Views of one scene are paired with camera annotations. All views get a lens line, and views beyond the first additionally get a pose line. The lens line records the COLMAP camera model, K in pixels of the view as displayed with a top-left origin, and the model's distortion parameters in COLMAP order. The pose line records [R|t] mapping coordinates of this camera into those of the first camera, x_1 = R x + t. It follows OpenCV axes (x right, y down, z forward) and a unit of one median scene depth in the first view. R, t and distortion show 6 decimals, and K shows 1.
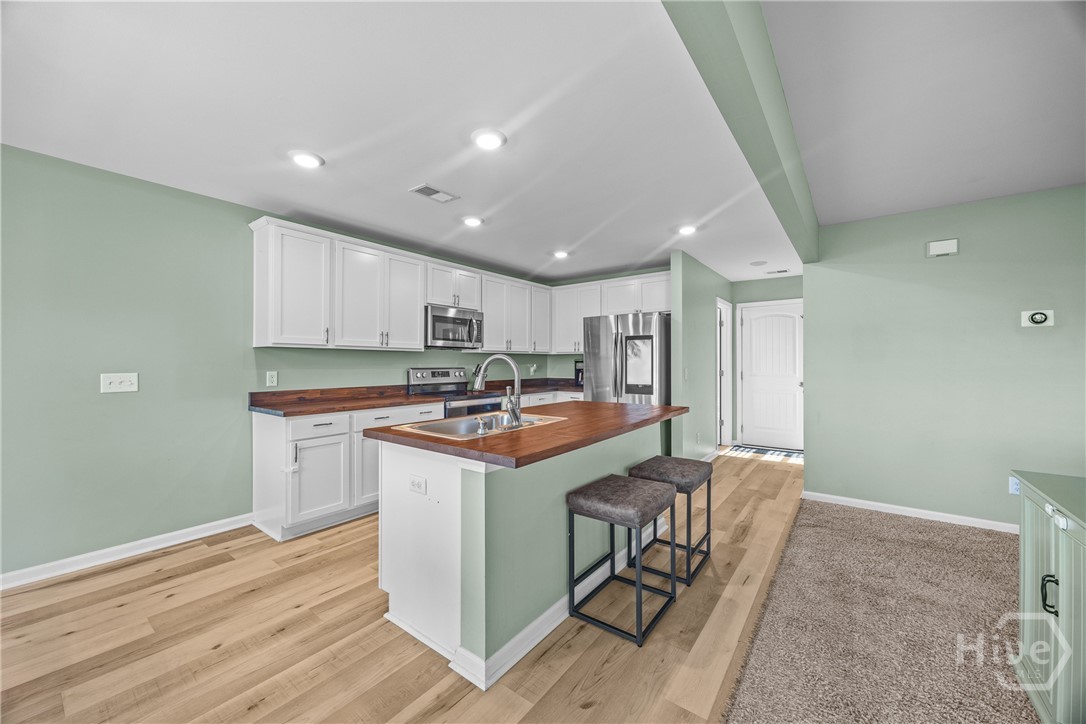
lens RADIAL K [[405.1, 0, 544.1], [0, 405.1, 357.7], [0, 0, 1]] dist [-0.001430, -0.000161]
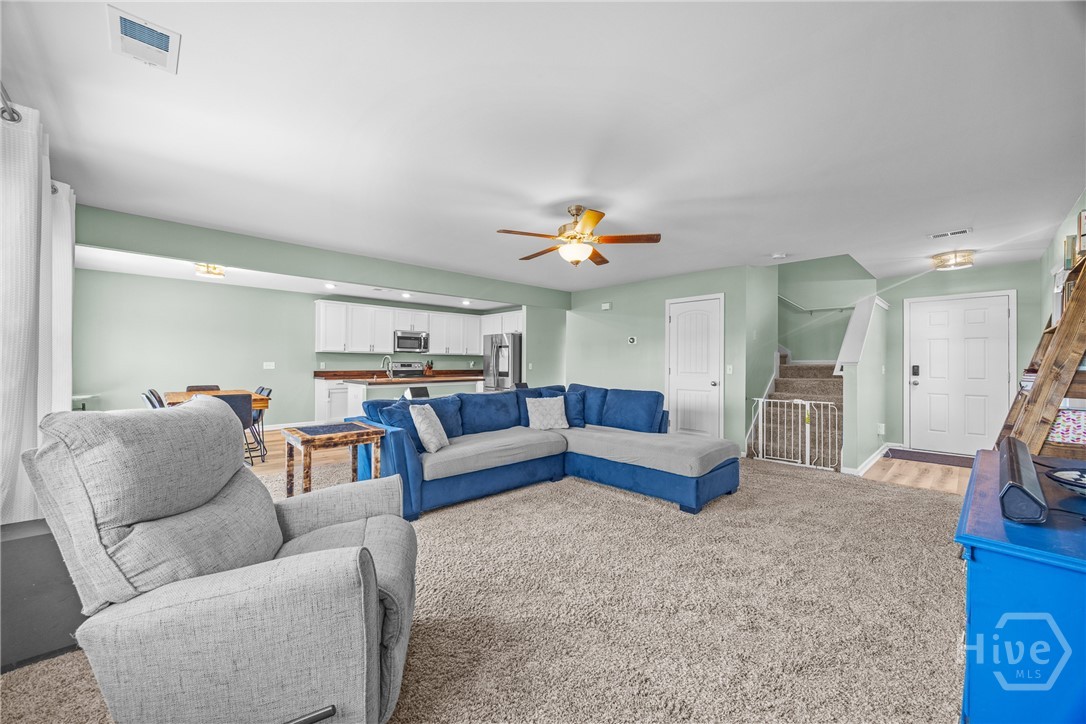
lens RADIAL K [[410.5, 0, 538.8], [0, 410.5, 361.9], [0, 0, 1]] dist [-0.000933, -0.000200]
pose [[0.987200, 0.006002, -0.159373, 0.828348], [-0.004354, 0.999933, 0.010688, -0.000007], [0.159426, -0.009857, 0.987161, -1.009092]]
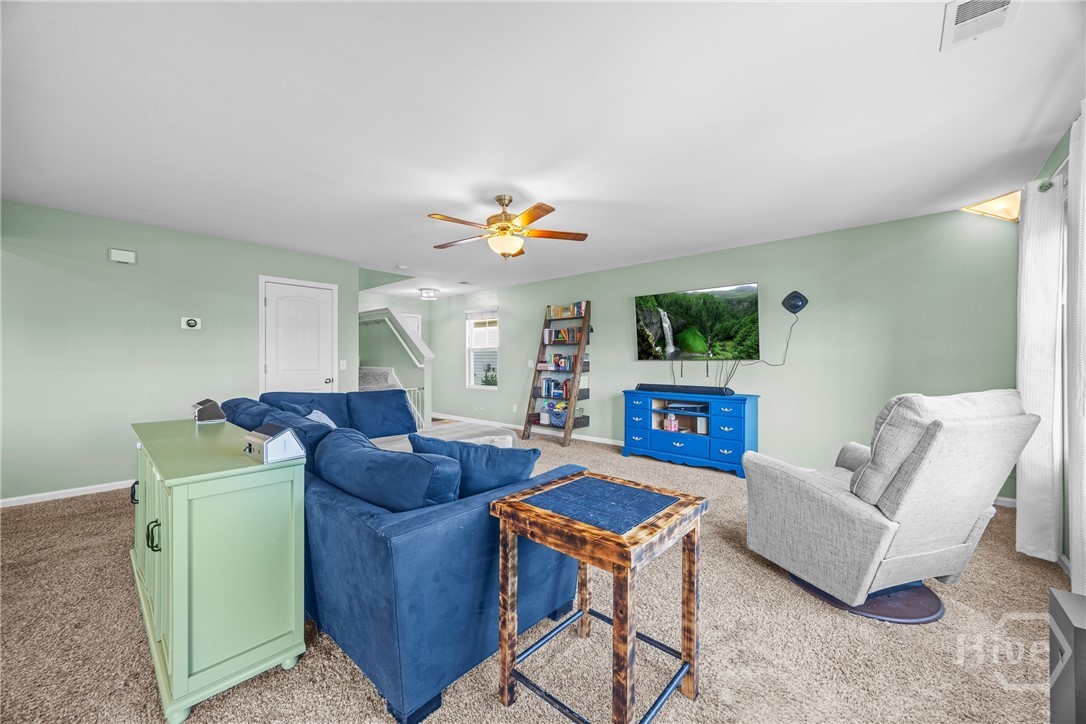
lens RADIAL K [[410.5, 0, 538.8], [0, 410.5, 361.9], [0, 0, 1]] dist [-0.000933, -0.000200]
pose [[0.081052, -0.004090, 0.996701, -0.090130], [-0.013202, 0.999899, 0.005177, 0.011281], [-0.996622, -0.013578, 0.080990, -0.258565]]
